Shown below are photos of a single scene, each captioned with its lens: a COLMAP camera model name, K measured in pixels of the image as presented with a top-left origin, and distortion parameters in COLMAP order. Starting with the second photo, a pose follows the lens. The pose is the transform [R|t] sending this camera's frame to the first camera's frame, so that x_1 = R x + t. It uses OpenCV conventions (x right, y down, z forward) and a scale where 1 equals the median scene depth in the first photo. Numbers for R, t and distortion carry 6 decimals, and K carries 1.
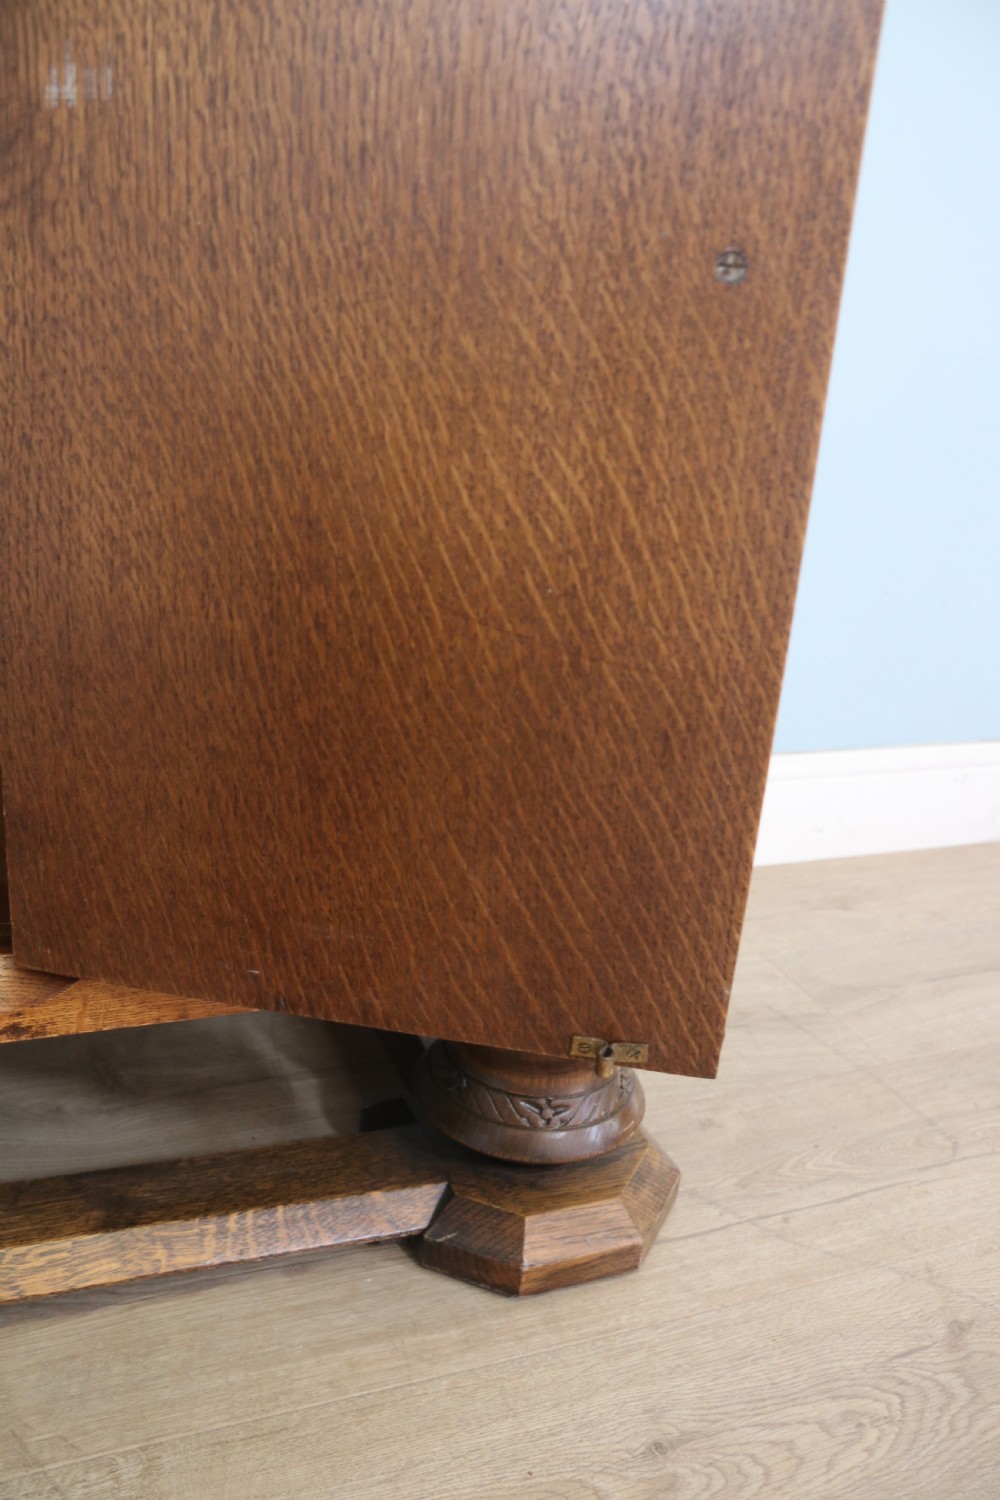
lens RADIAL K [[1258.7, 0, 502.5], [0, 1258.7, 756.2], [0, 0, 1]] dist [-0.147471, 0.137767]
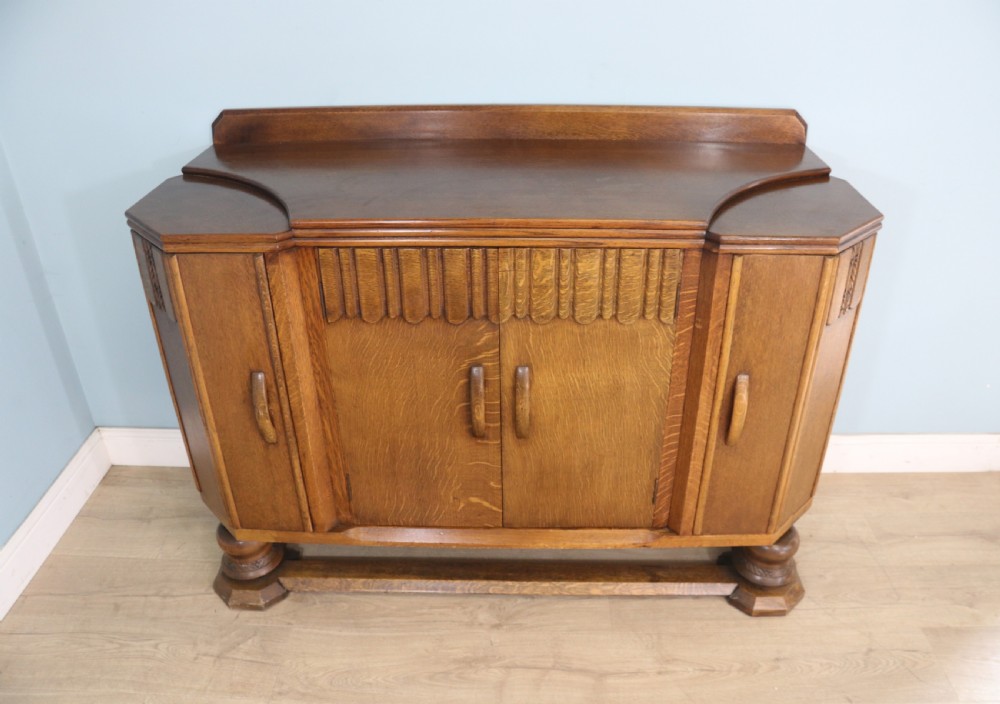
lens RADIAL K [[788.5, 0, 519.8], [0, 788.5, 356.4], [0, 0, 1]] dist [-0.168332, 0.073416]
pose [[0.920948, 0.120479, -0.370593, 0.144335], [-0.055779, 0.981970, 0.180622, -0.821636], [0.385672, -0.145672, 0.911063, -1.464244]]
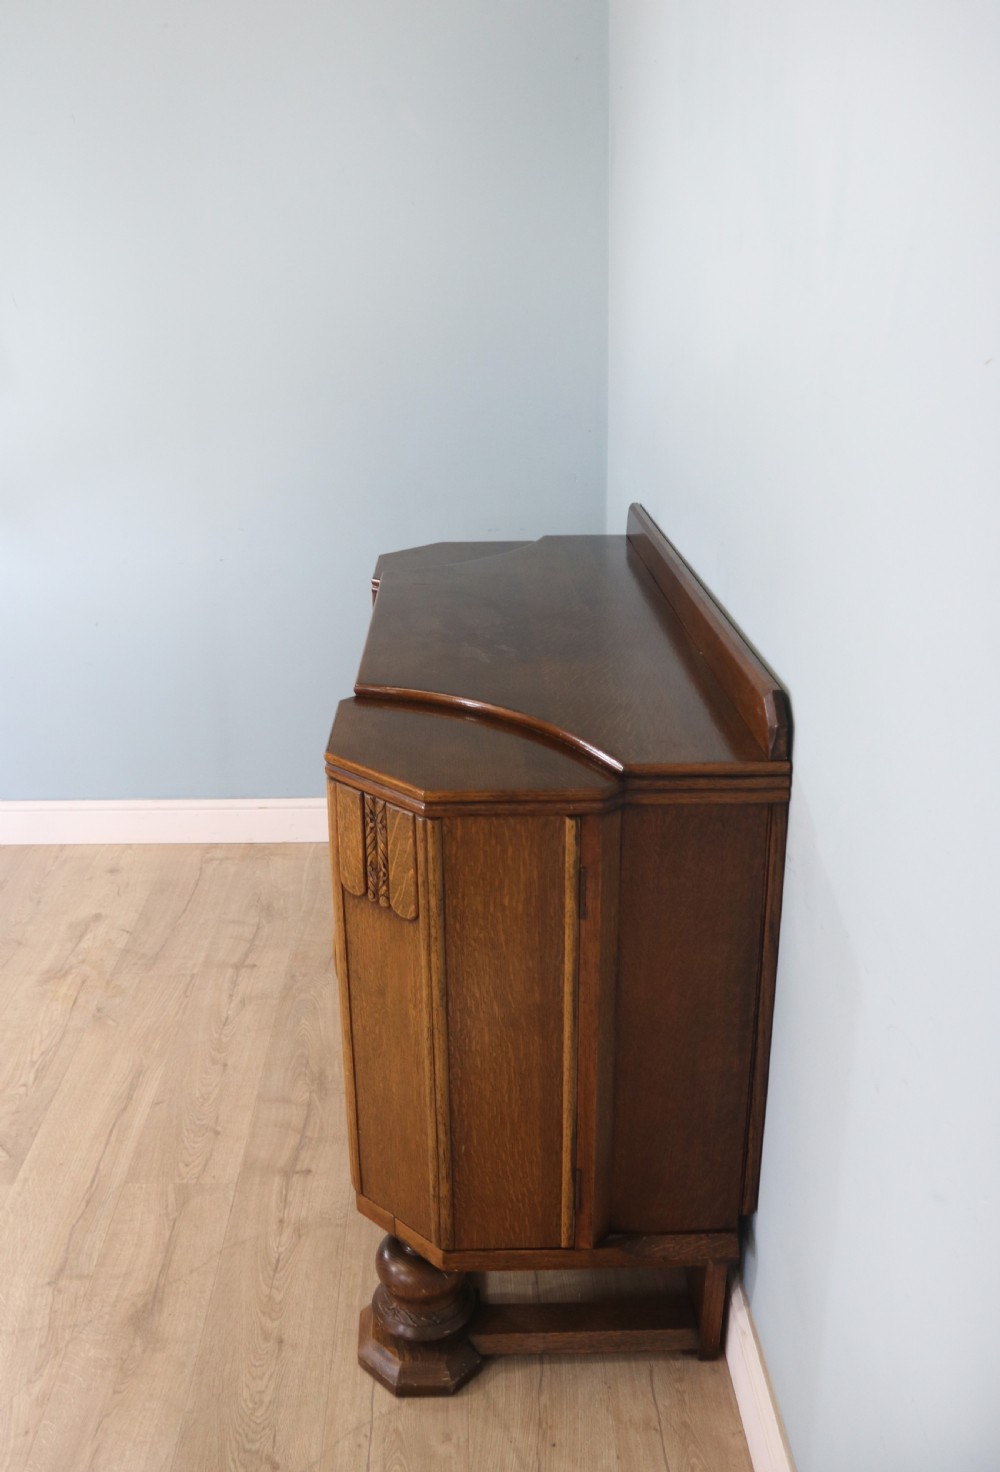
lens RADIAL K [[1281.8, 0, 467.1], [0, 1281.8, 670.0], [0, 0, 1]] dist [-0.165471, 0.098053]
pose [[-0.357176, 0.199519, -0.912479, 2.161729], [-0.328170, 0.887830, 0.322587, -1.792428], [0.874488, 0.414669, -0.251635, 1.386129]]
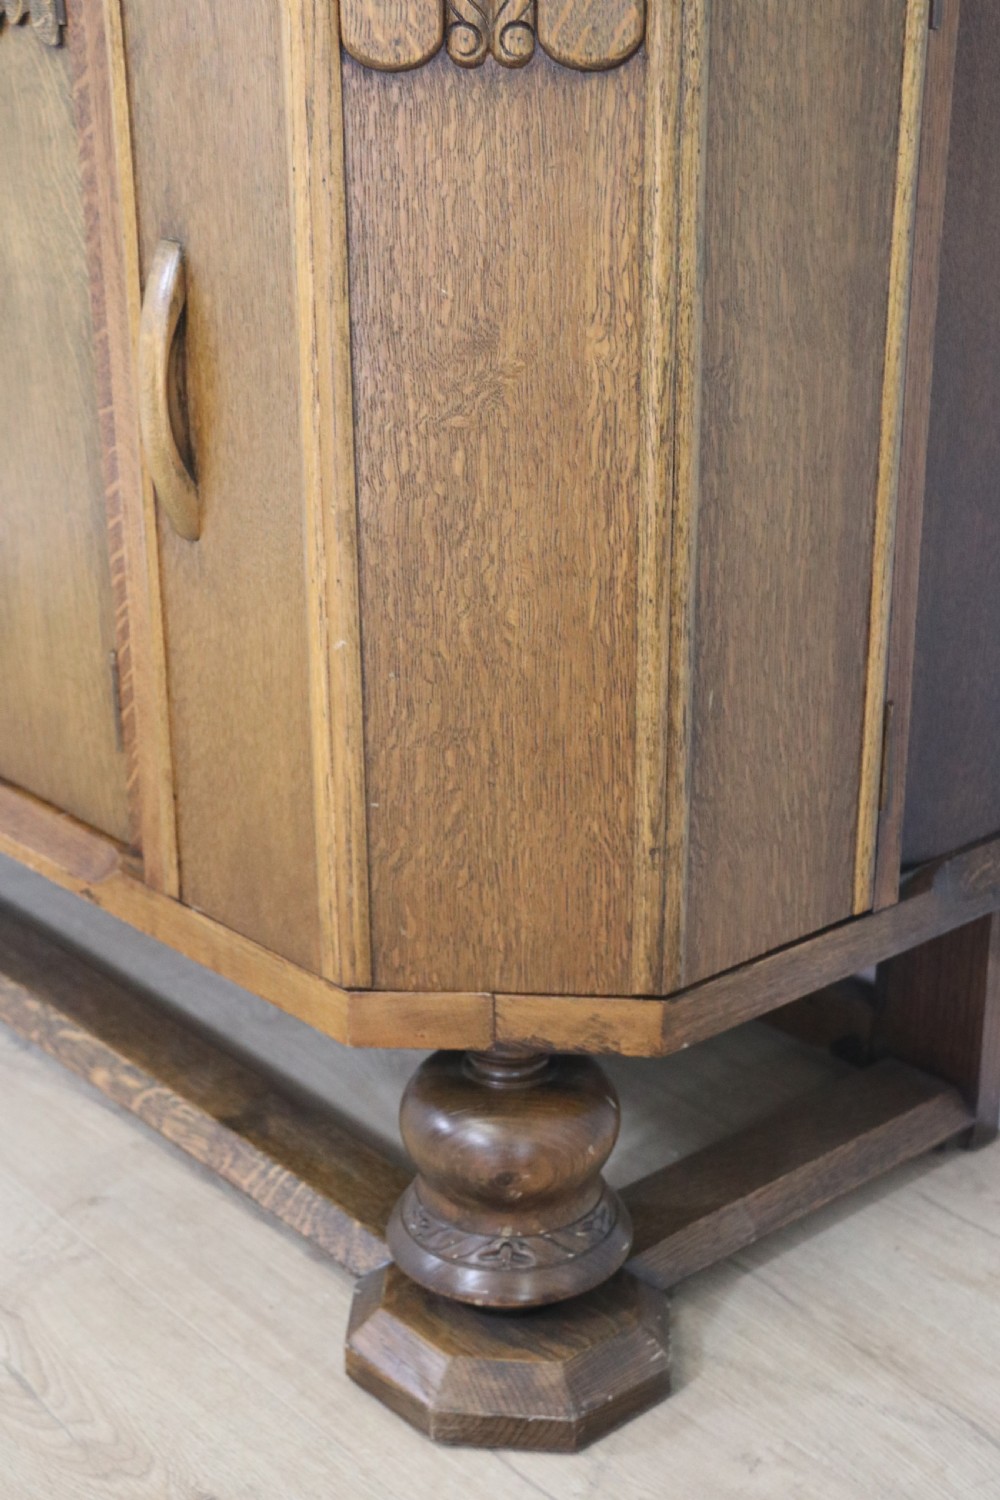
lens RADIAL K [[2131.1, 0, 507.3], [0, 2131.1, 756.6], [0, 0, 1]] dist [0.072303, 0.000000]
pose [[0.336596, 0.251186, -0.907529, 1.657922], [-0.287059, 0.945263, 0.155162, -0.378736], [0.896828, 0.208287, 0.390277, 0.358032]]
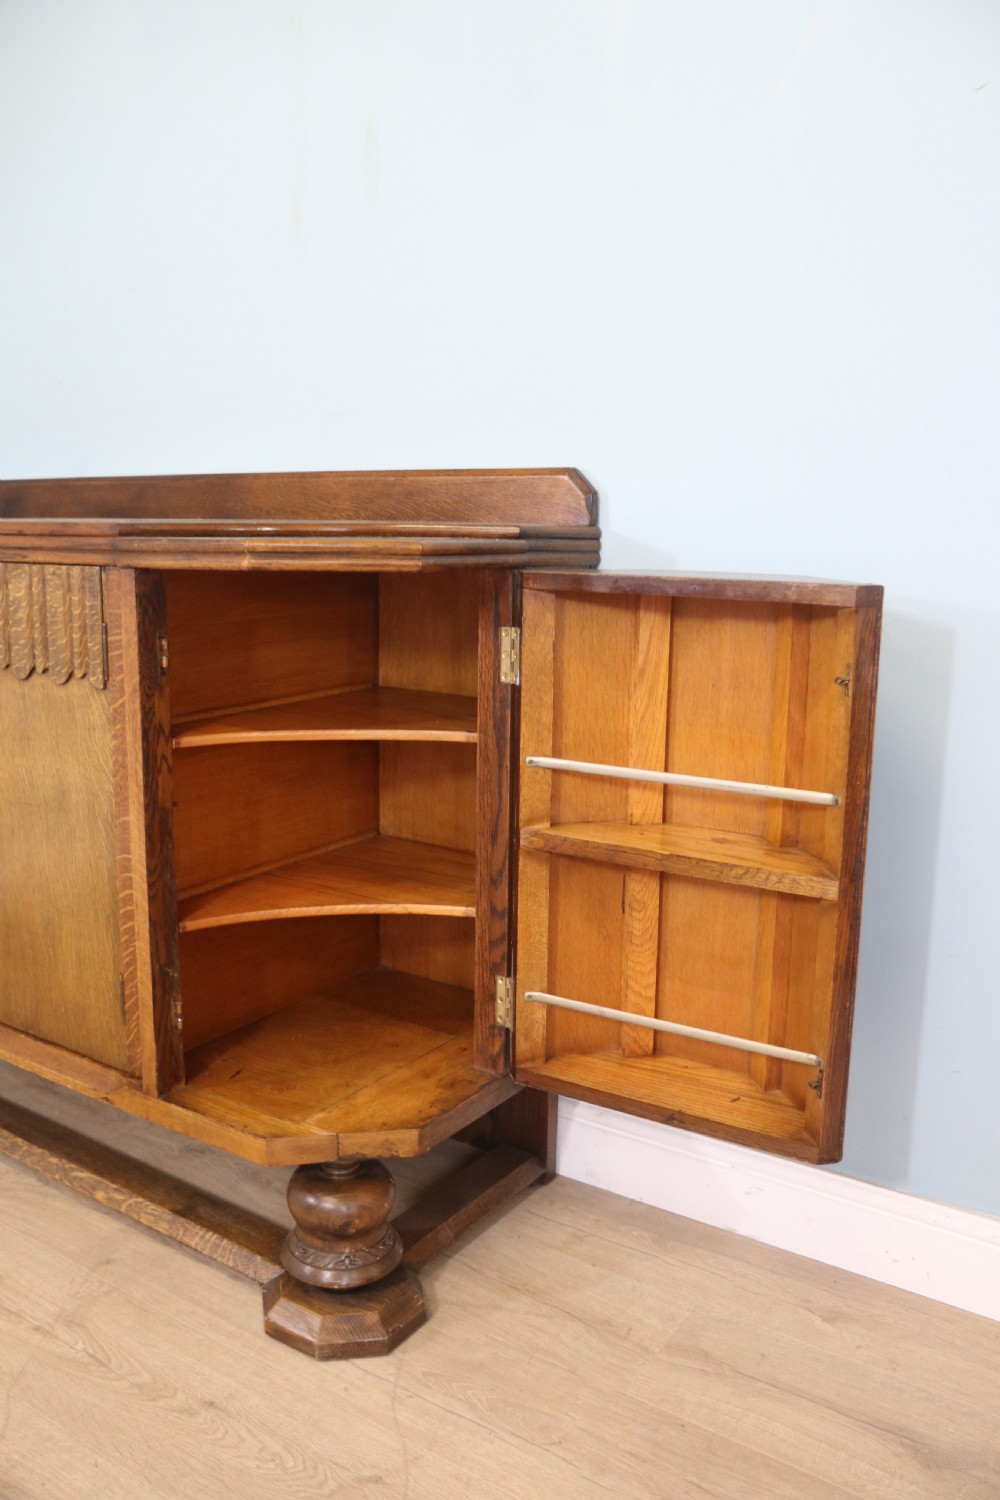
lens RADIAL K [[1258.7, 0, 507.6], [0, 1258.7, 746.9], [0, 0, 1]] dist [-0.147471, 0.137767]
pose [[0.574540, 0.077613, -0.814789, 1.940090], [-0.246610, 0.965647, -0.081911, -0.451349], [0.780441, 0.247996, 0.573943, -0.073055]]
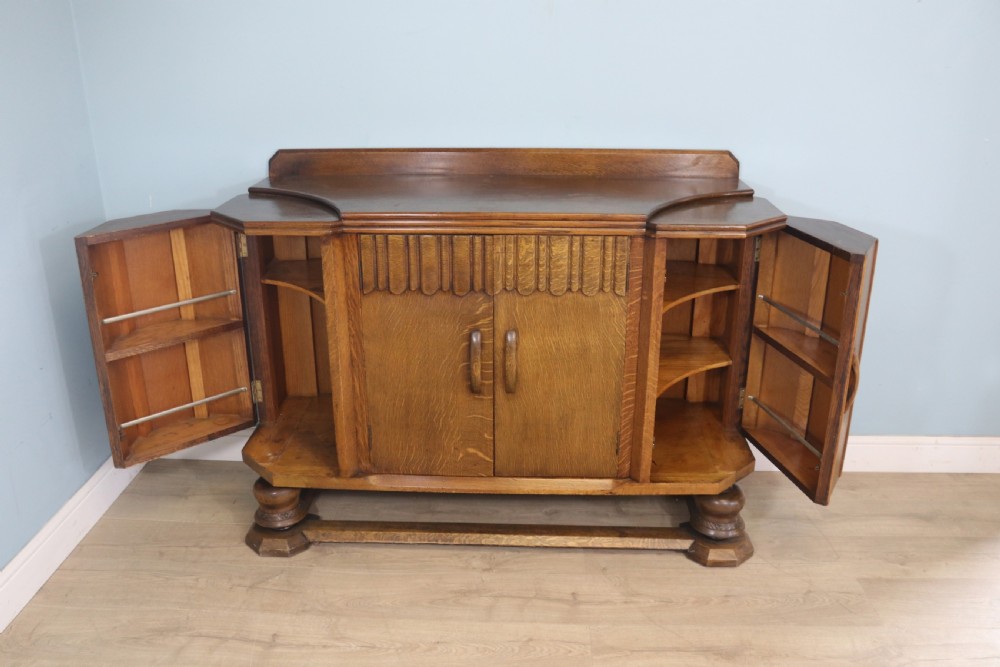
lens RADIAL K [[844.7, 0, 492.4], [0, 844.7, 339.9], [0, 0, 1]] dist [-0.141466, 0.018963]
pose [[0.908376, 0.064863, -0.413093, 0.541239], [-0.064084, 0.997820, 0.015757, -0.416512], [0.413215, 0.012159, 0.910553, -2.268028]]
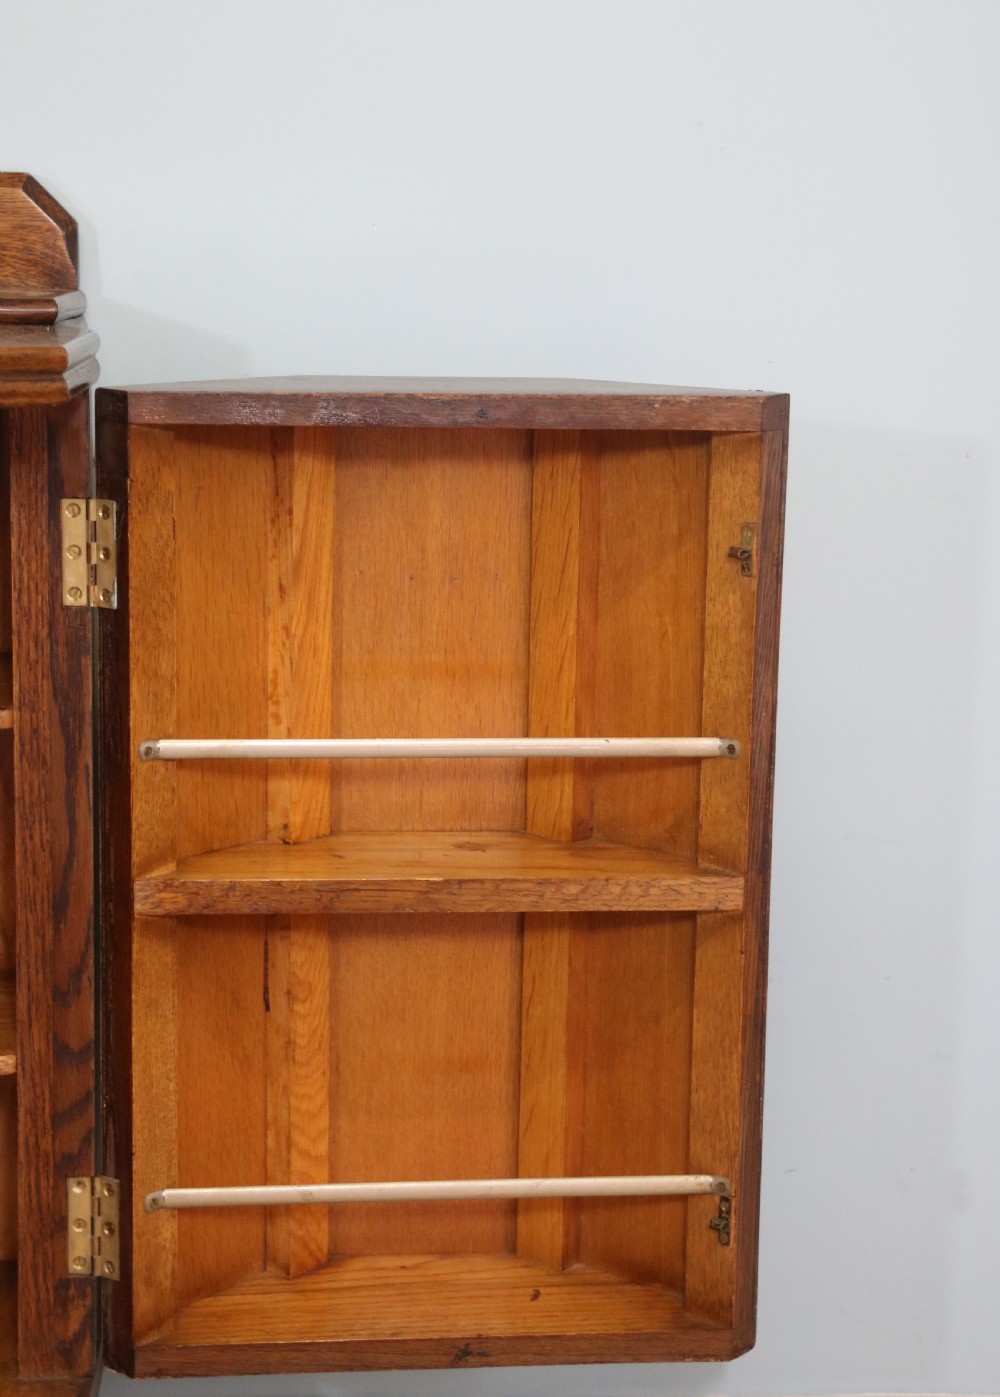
lens RADIAL K [[2613.4, 0, 492.8], [0, 2613.4, 708.2], [0, 0, 1]] dist [0.167873, 0.000000]
pose [[0.951738, -0.006828, -0.306835, 1.215706], [-0.046361, 0.985082, -0.165724, -0.268804], [0.303389, 0.171951, 0.937224, -0.953690]]
